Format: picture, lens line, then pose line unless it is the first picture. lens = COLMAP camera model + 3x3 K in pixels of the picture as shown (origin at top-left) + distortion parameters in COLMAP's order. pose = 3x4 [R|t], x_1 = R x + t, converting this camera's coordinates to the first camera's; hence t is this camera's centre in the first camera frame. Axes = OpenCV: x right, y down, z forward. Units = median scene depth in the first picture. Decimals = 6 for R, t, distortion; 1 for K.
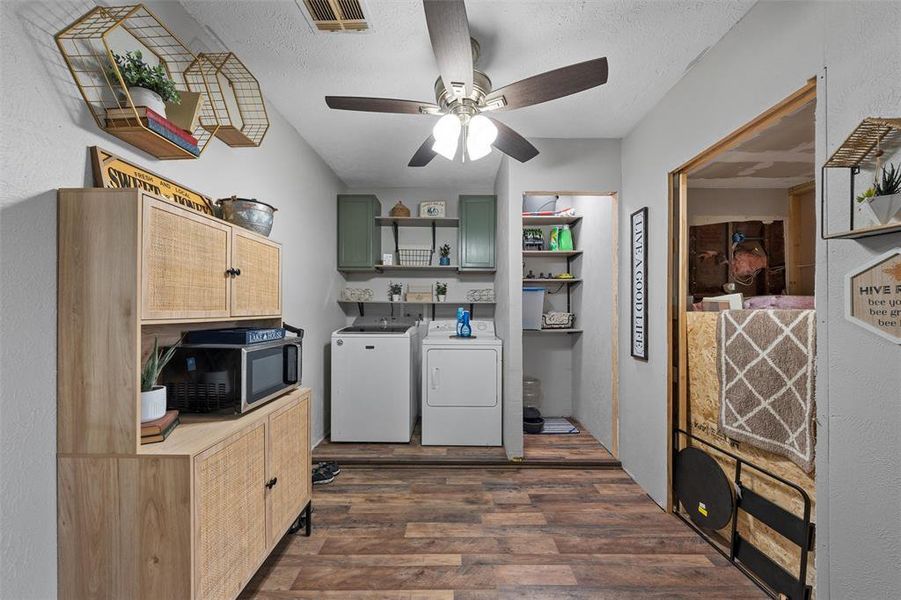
lens RADIAL K [[329.3, 0, 448.4], [0, 329.3, 304.4], [0, 0, 1]] dist [0.000255, 0.000074]
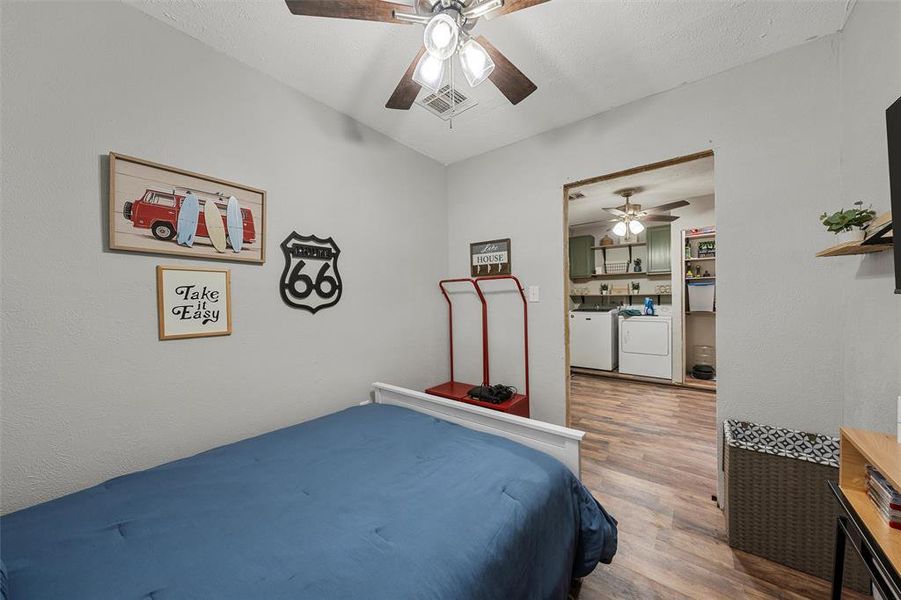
lens RADIAL K [[329.3, 0, 448.4], [0, 329.3, 304.4], [0, 0, 1]] dist [0.000255, 0.000074]
pose [[0.801096, -0.004511, -0.598519, 0.216812], [0.017942, 0.999703, 0.016481, -0.000701], [0.598267, -0.023941, 0.800939, -0.861869]]
